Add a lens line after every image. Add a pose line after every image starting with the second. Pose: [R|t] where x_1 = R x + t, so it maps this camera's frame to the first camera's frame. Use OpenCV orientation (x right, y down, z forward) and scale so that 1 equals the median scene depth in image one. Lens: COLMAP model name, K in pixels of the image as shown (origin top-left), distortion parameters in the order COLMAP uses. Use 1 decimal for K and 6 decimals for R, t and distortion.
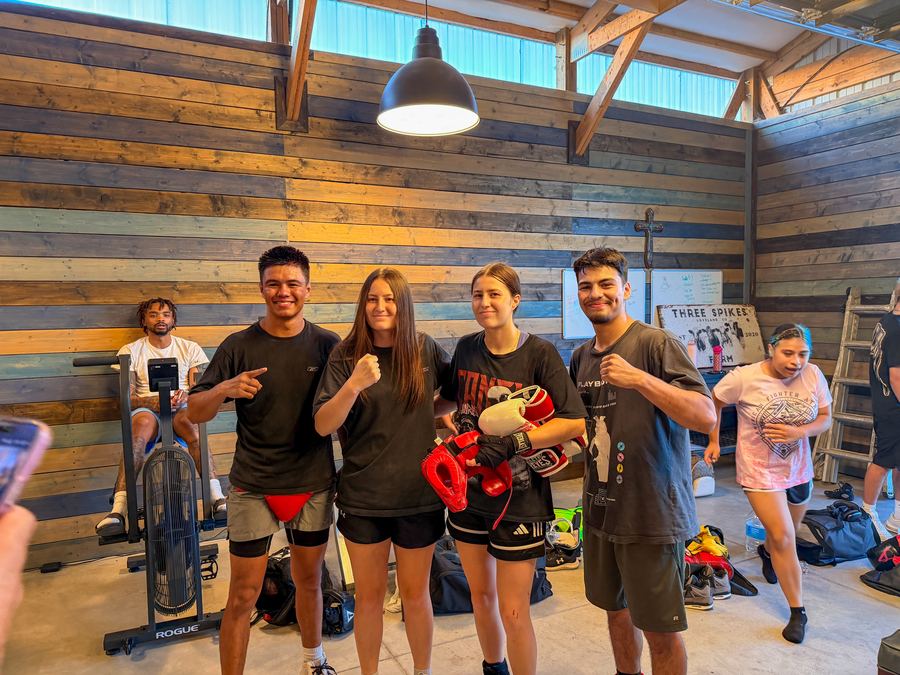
lens RADIAL K [[655.1, 0, 487.8], [0, 655.1, 327.6], [0, 0, 1]] dist [0.051926, -0.041454]
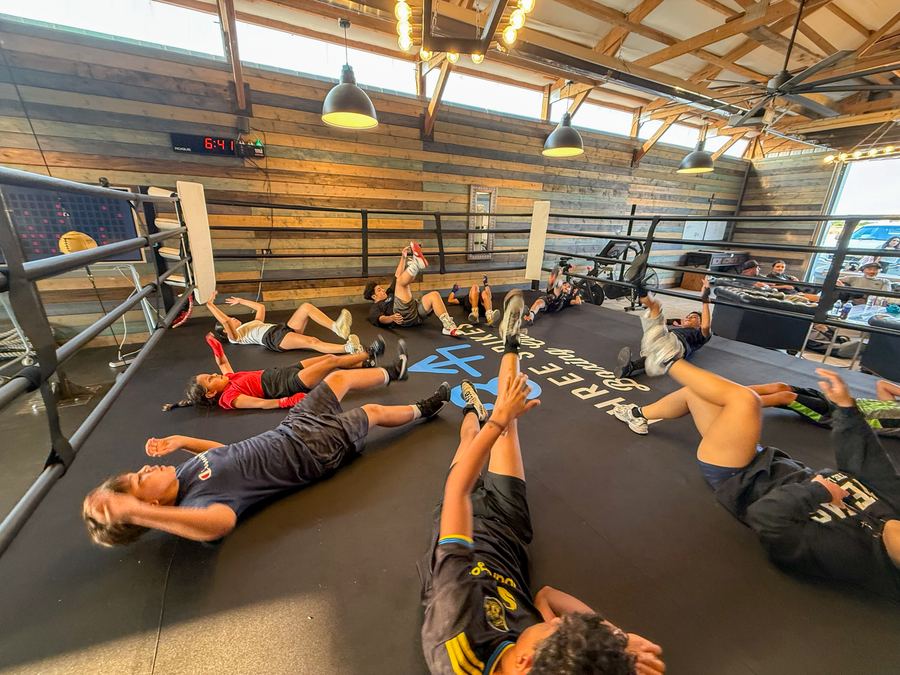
lens RADIAL K [[365.8, 0, 447.4], [0, 365.8, 331.2], [0, 0, 1]] dist [0.015853, -0.000165]
pose [[0.998676, 0.039529, 0.032922, -0.911954], [-0.046852, 0.963166, 0.264794, 0.020638], [-0.021243, -0.265986, 0.963743, -0.650705]]
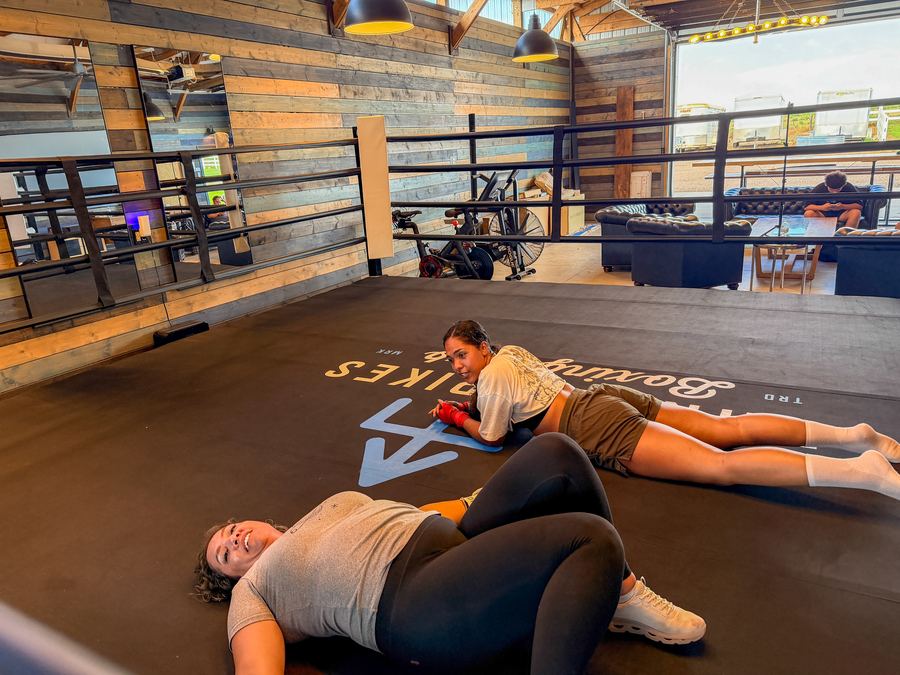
lens RADIAL K [[655.1, 0, 442.8], [0, 655.1, 323.5], [0, 0, 1]] dist [0.051926, -0.041454]
pose [[0.839298, -0.177433, 0.513904, -1.100032], [0.067432, 0.971921, 0.225440, 0.020486], [-0.539474, -0.154558, 0.827695, -0.528358]]
